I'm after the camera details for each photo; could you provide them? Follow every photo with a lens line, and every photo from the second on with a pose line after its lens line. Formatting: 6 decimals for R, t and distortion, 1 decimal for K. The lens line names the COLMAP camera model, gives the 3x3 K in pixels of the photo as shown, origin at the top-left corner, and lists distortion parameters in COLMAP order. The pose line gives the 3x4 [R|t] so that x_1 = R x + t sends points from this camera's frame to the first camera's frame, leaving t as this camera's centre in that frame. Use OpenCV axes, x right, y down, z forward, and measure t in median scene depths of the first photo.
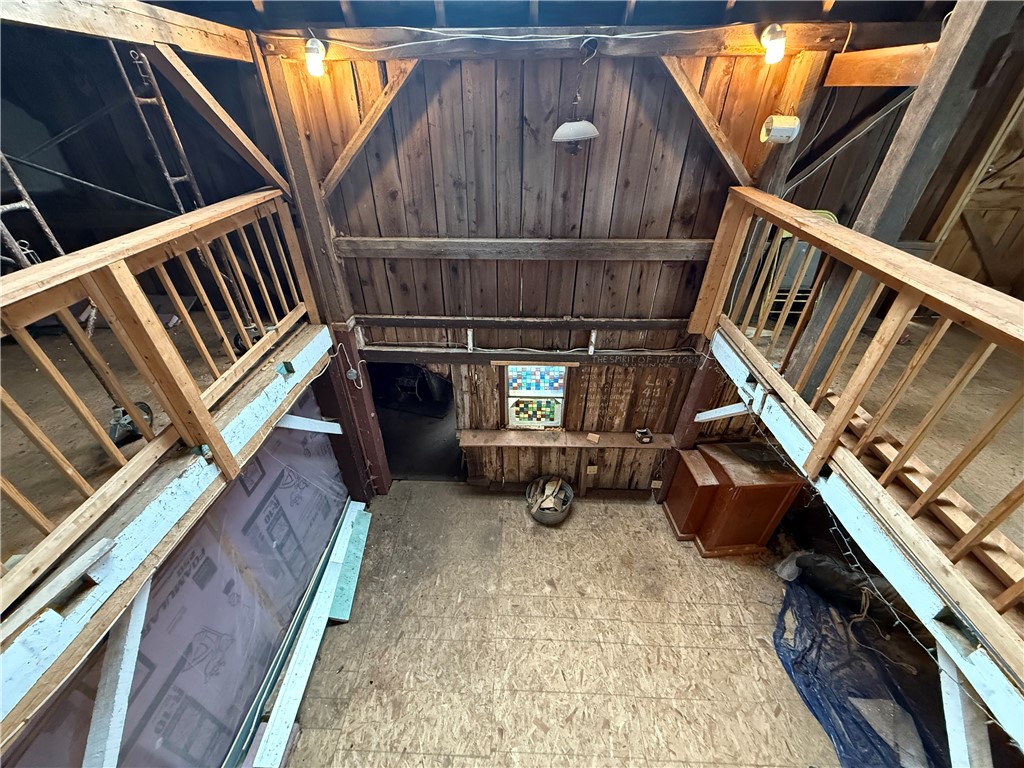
lens RADIAL K [[403.2, 0, 512.0], [0, 403.2, 384.0], [0, 0, 1]] dist [-0.000154, 0.000003]
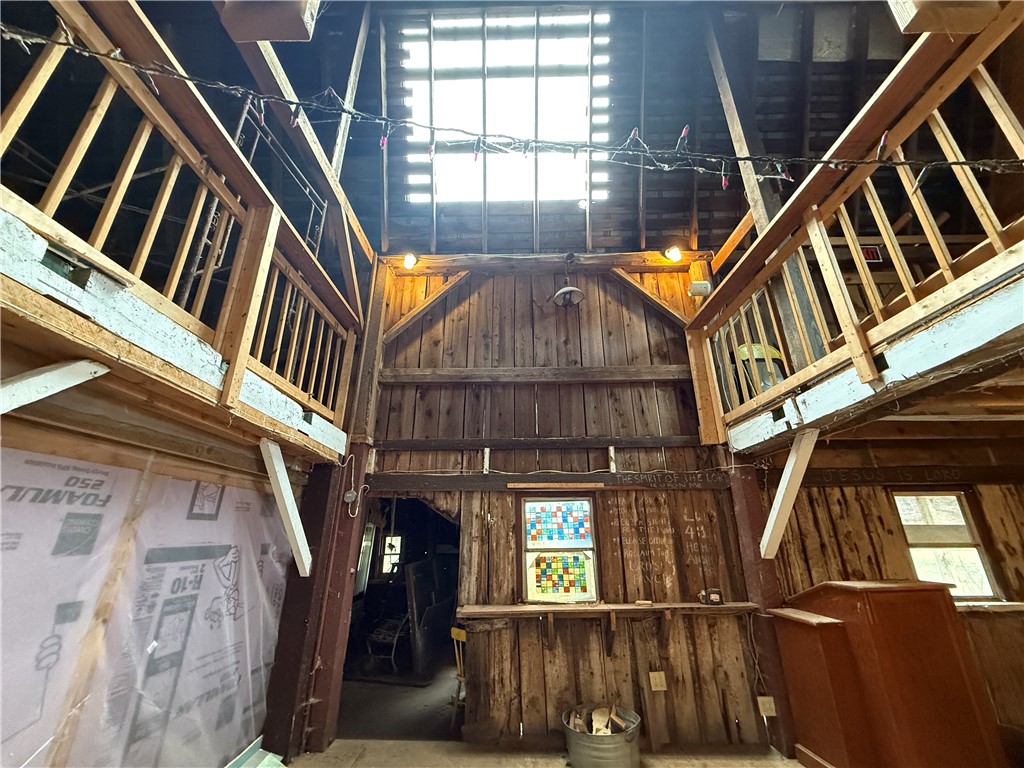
lens RADIAL K [[403.2, 0, 512.0], [0, 403.2, 384.0], [0, 0, 1]] dist [-0.000154, 0.000003]
pose [[0.999539, 0.001636, 0.030325, -0.070503], [0.023978, 0.570291, -0.821093, 0.567613], [-0.018637, 0.821441, 0.569989, 0.287055]]
